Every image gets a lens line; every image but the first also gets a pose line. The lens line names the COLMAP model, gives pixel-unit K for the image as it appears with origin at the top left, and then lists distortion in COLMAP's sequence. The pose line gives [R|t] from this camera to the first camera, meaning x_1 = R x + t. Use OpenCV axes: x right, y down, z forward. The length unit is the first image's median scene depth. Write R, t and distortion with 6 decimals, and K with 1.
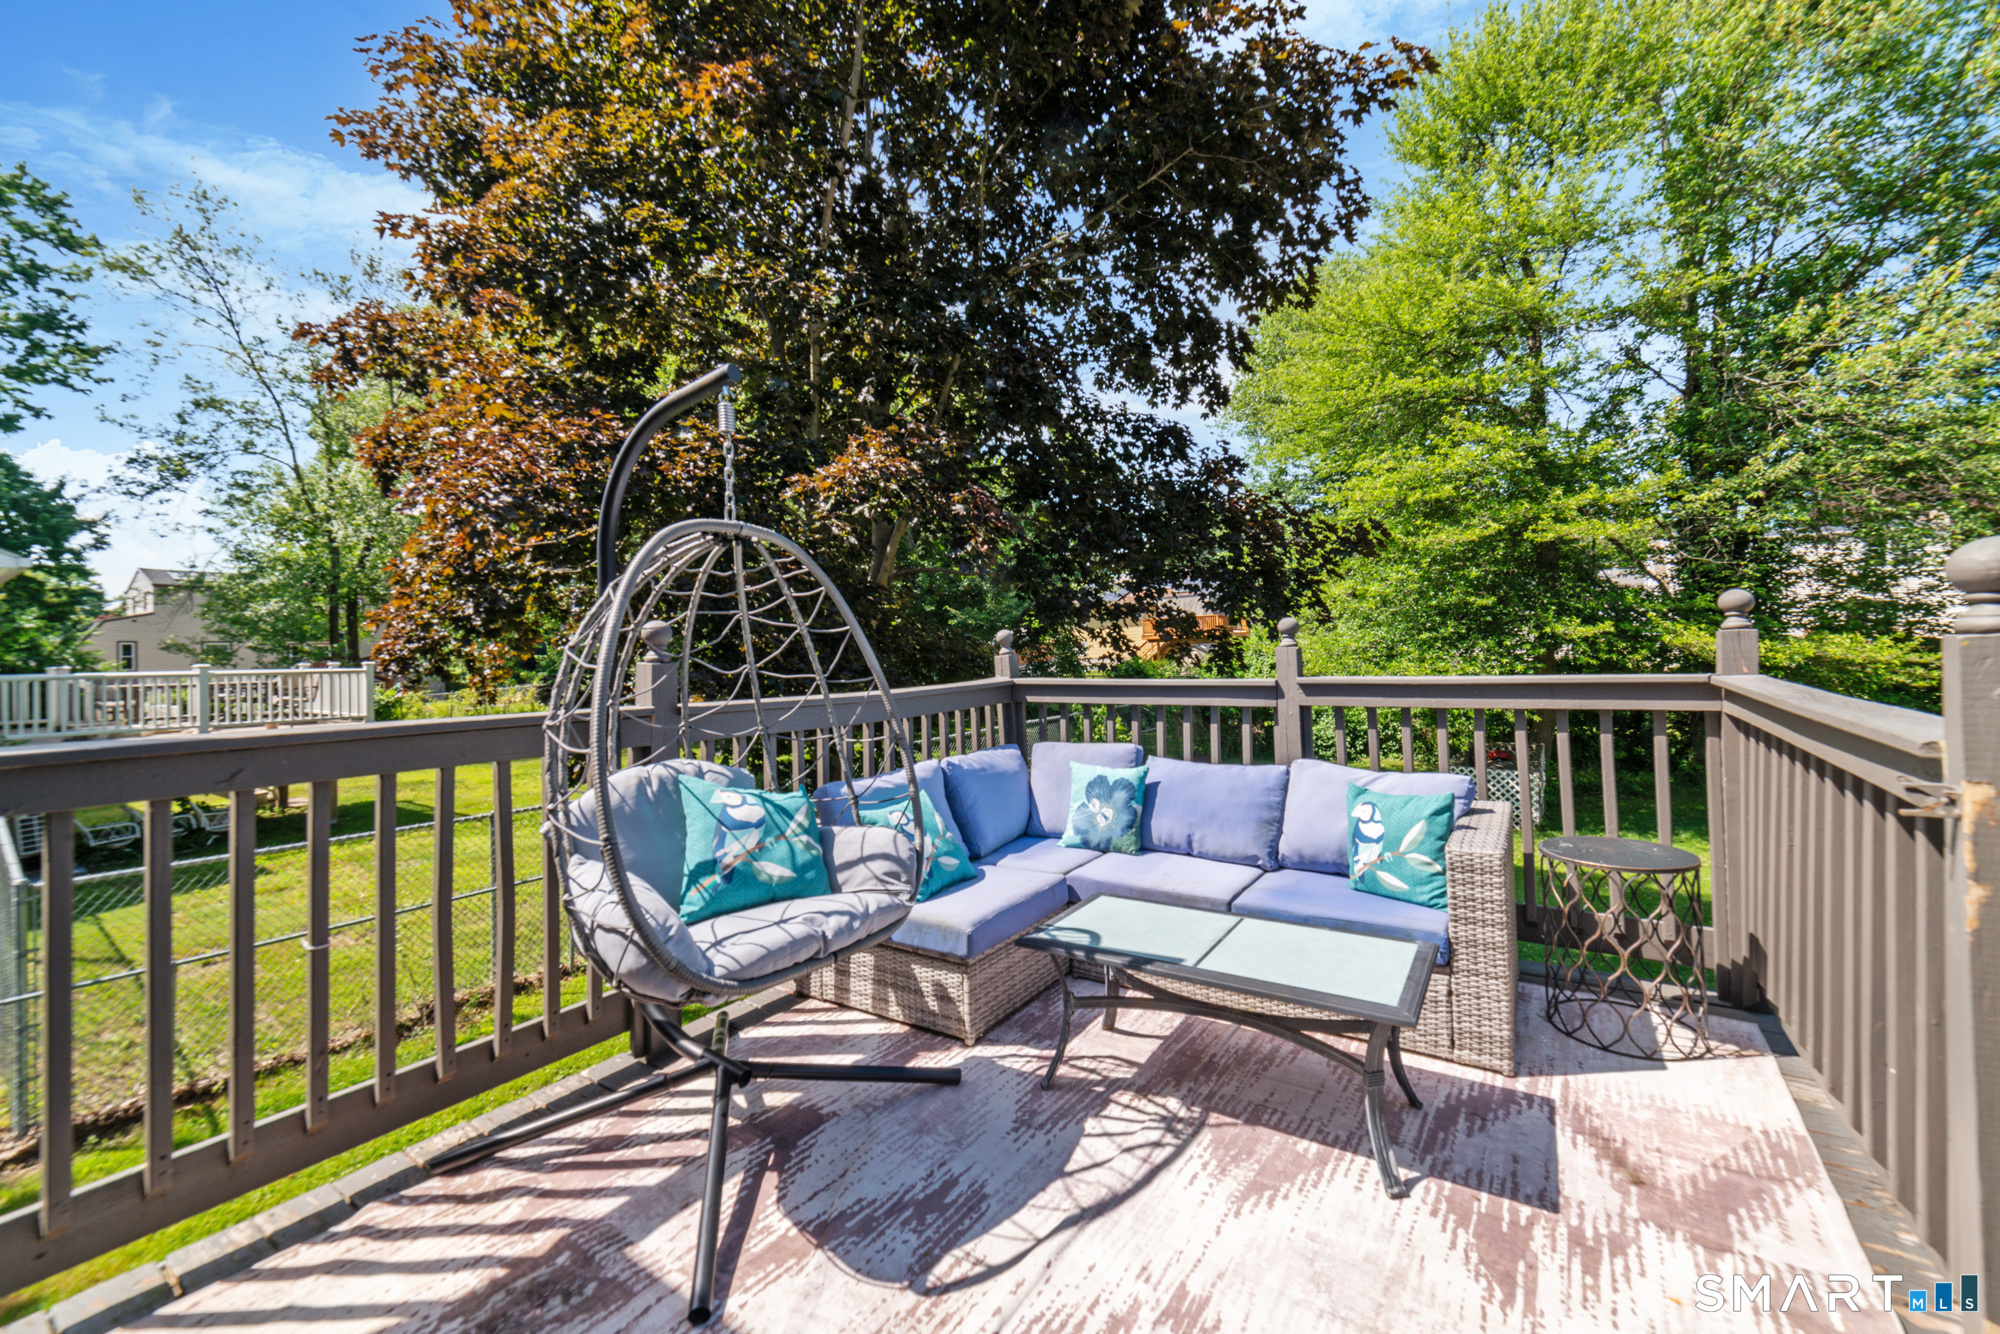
lens RADIAL K [[781.0, 0, 1008.8], [0, 781.0, 665.2], [0, 0, 1]] dist [0.000950, 0.000946]
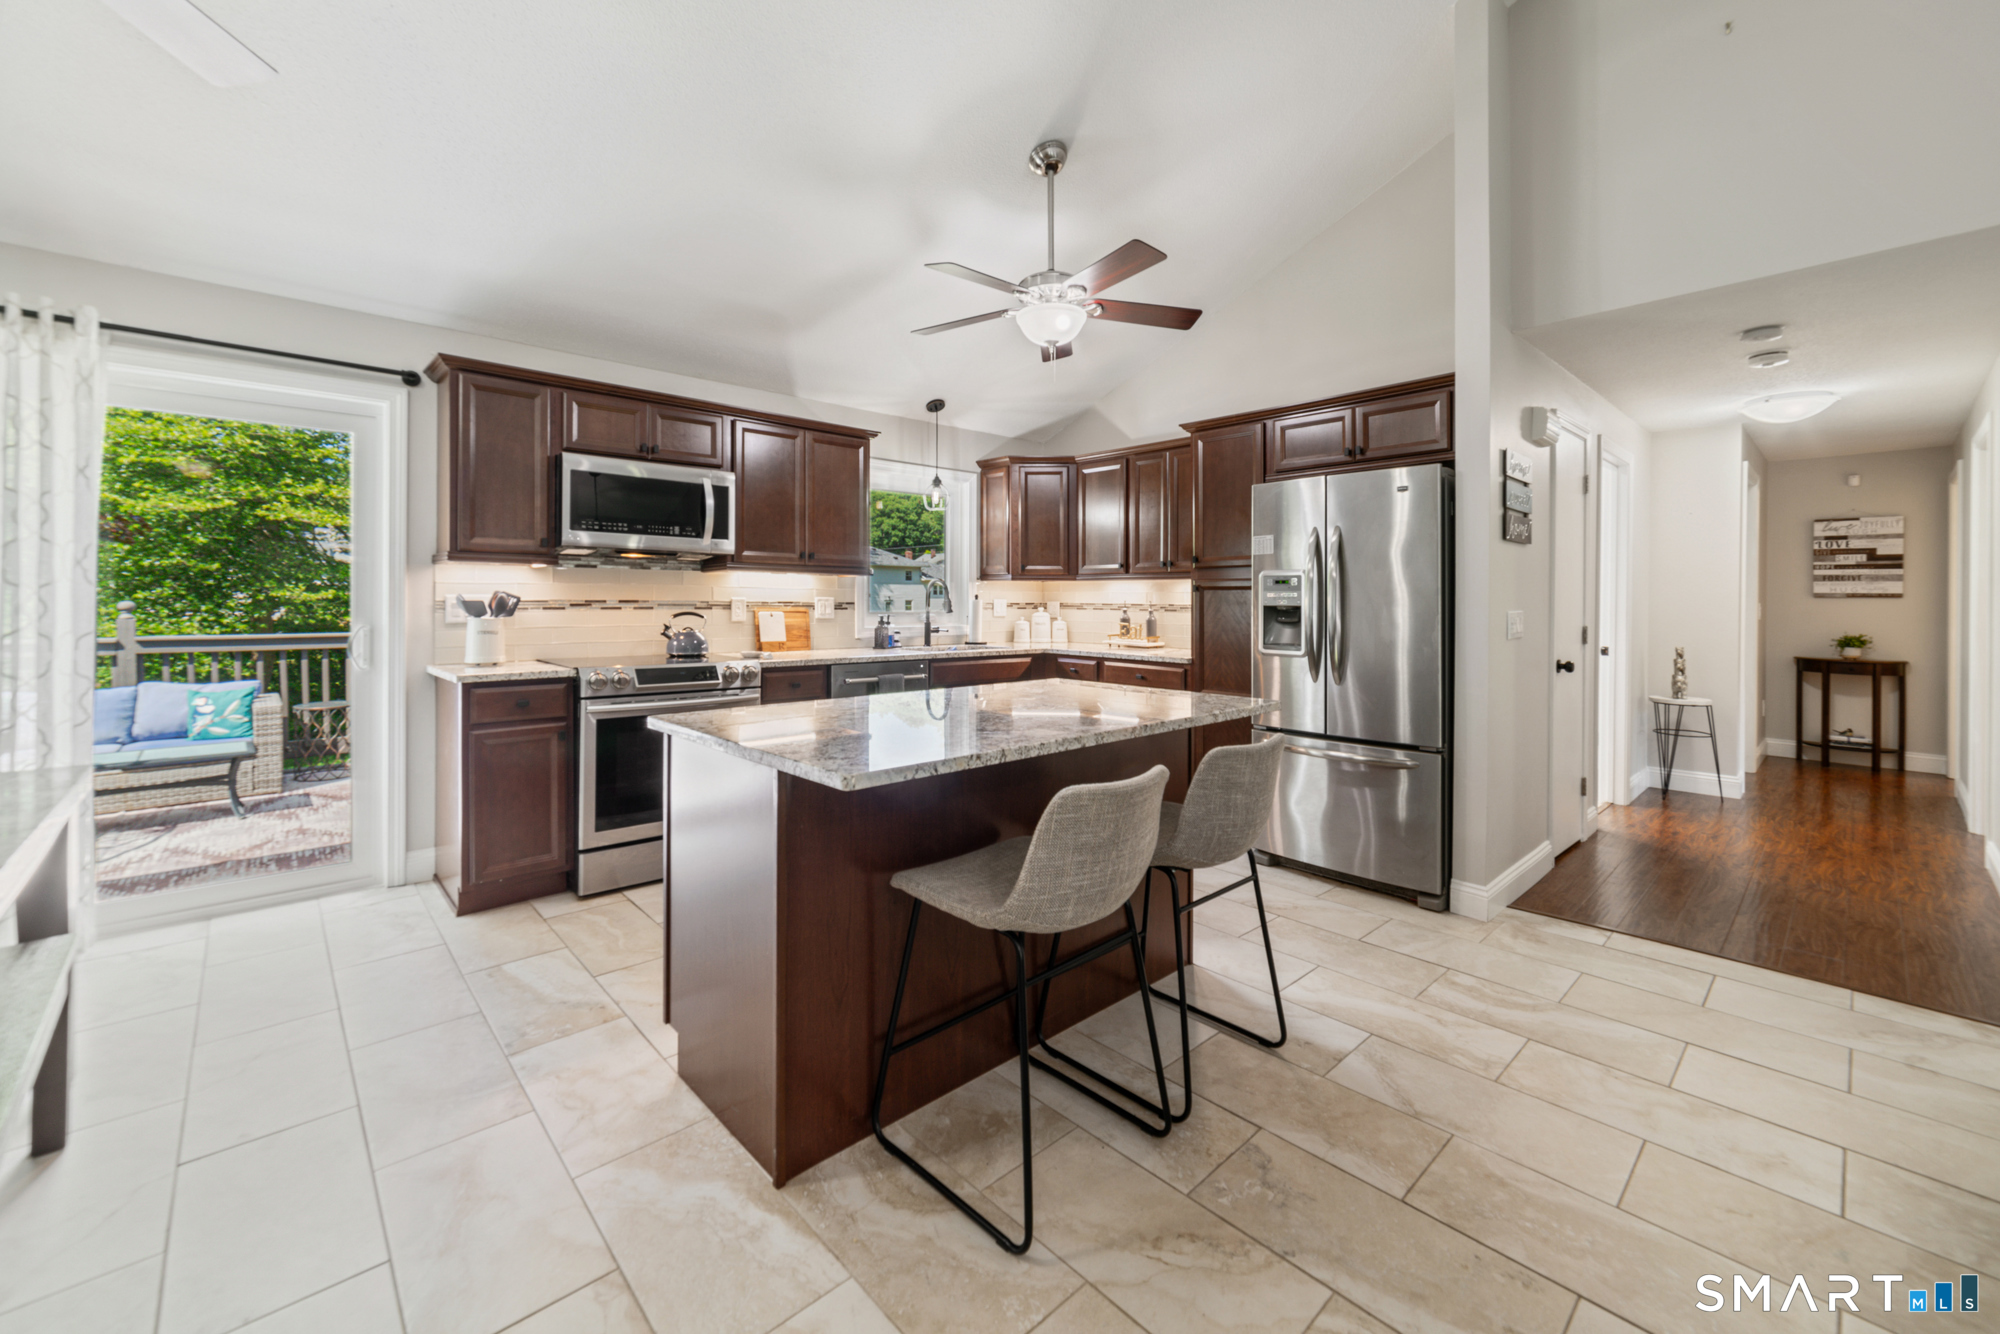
lens RADIAL K [[781.0, 0, 994.0], [0, 781.0, 591.9], [0, 0, 1]] dist [0.000950, 0.000946]
pose [[0.210609, 0.037531, 0.976850, -1.014213], [0.001694, 0.999247, -0.038757, -0.014867], [-0.977569, 0.009817, 0.210387, -1.326660]]
